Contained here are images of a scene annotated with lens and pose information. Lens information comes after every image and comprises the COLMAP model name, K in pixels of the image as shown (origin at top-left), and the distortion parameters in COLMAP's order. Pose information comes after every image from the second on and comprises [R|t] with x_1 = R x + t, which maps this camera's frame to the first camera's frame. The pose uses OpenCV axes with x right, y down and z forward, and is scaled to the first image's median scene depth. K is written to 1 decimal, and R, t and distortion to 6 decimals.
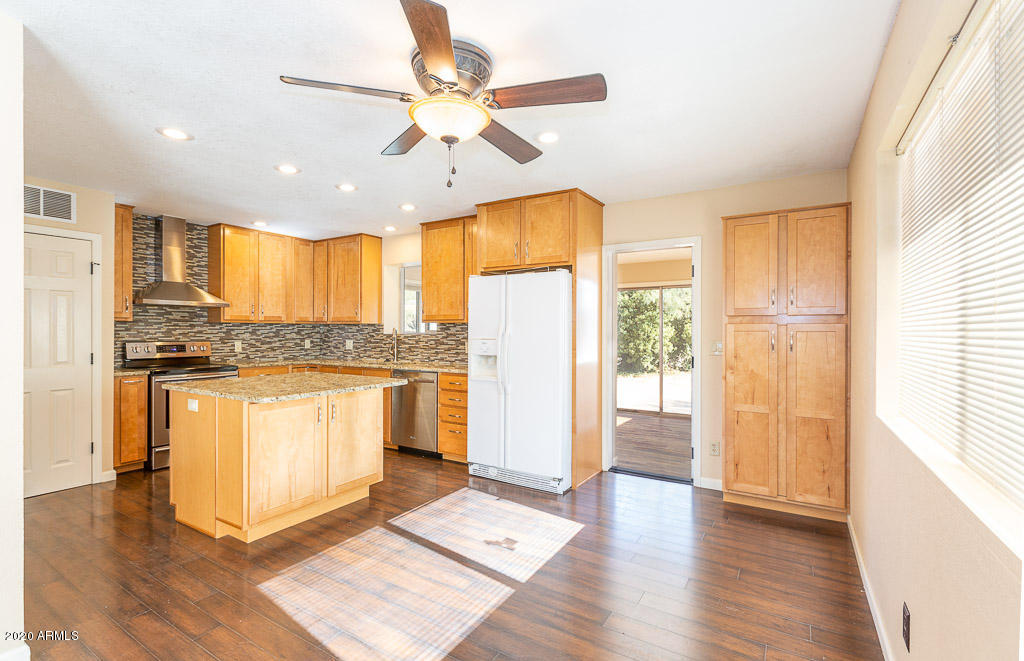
lens RADIAL K [[459.0, 0, 510.8], [0, 459.0, 329.8], [0, 0, 1]] dist [-0.002657, 0.000023]
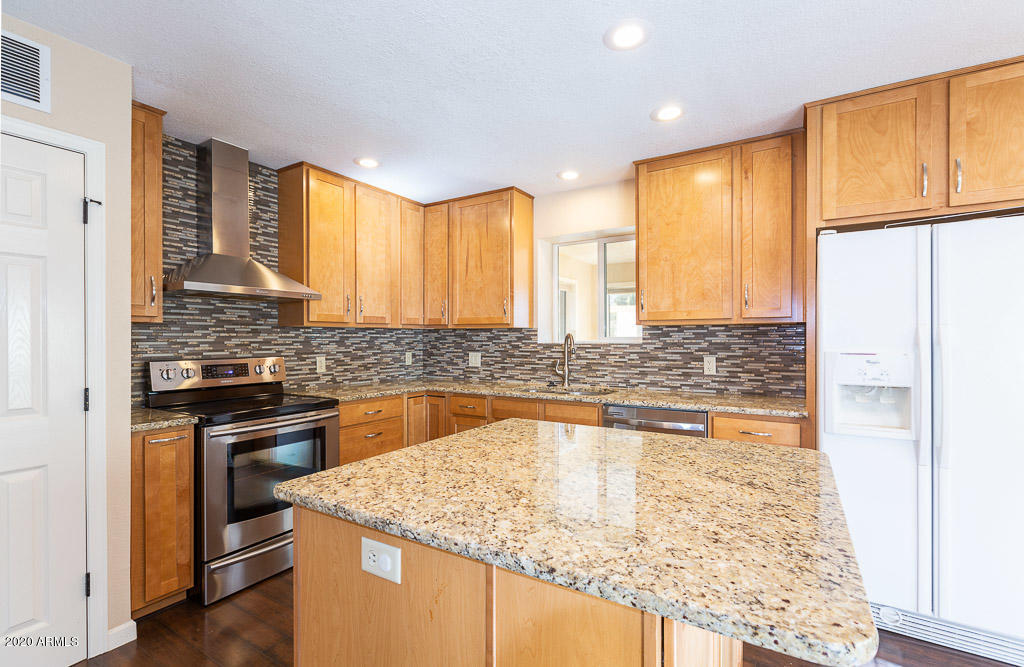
lens RADIAL K [[459.0, 0, 518.8], [0, 459.0, 336.2], [0, 0, 1]] dist [-0.002657, 0.000023]
pose [[0.999967, -0.004748, 0.006555, -0.344893], [0.004761, 0.999986, -0.002083, -0.000113], [-0.006545, 0.002114, 0.999976, 0.384301]]
